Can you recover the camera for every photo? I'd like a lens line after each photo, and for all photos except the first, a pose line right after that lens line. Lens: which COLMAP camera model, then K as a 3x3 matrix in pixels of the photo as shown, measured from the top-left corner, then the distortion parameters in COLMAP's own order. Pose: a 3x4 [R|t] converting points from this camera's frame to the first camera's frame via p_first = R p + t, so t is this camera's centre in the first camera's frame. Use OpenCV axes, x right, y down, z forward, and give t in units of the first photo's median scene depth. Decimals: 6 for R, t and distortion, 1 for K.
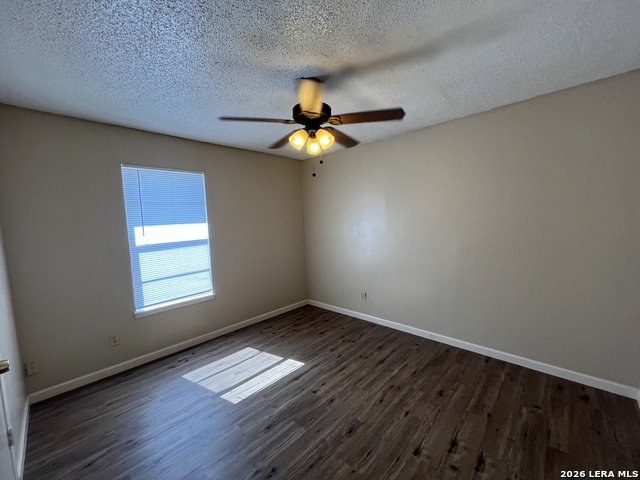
lens RADIAL K [[258.0, 0, 319.8], [0, 258.0, 241.7], [0, 0, 1]] dist [-0.001496, 0.000353]
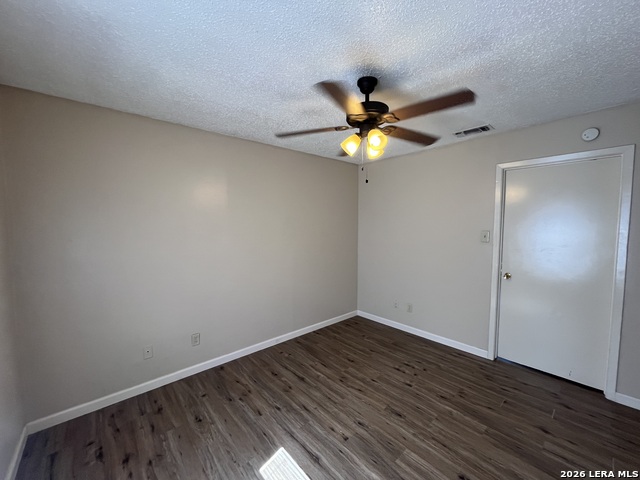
lens RADIAL K [[258.0, 0, 319.8], [0, 258.0, 241.7], [0, 0, 1]] dist [-0.001496, 0.000353]
pose [[0.085875, -0.033976, 0.995726, -0.834705], [0.090973, 0.995511, 0.026122, -0.074023], [-0.992144, 0.088341, 0.088580, 0.963460]]
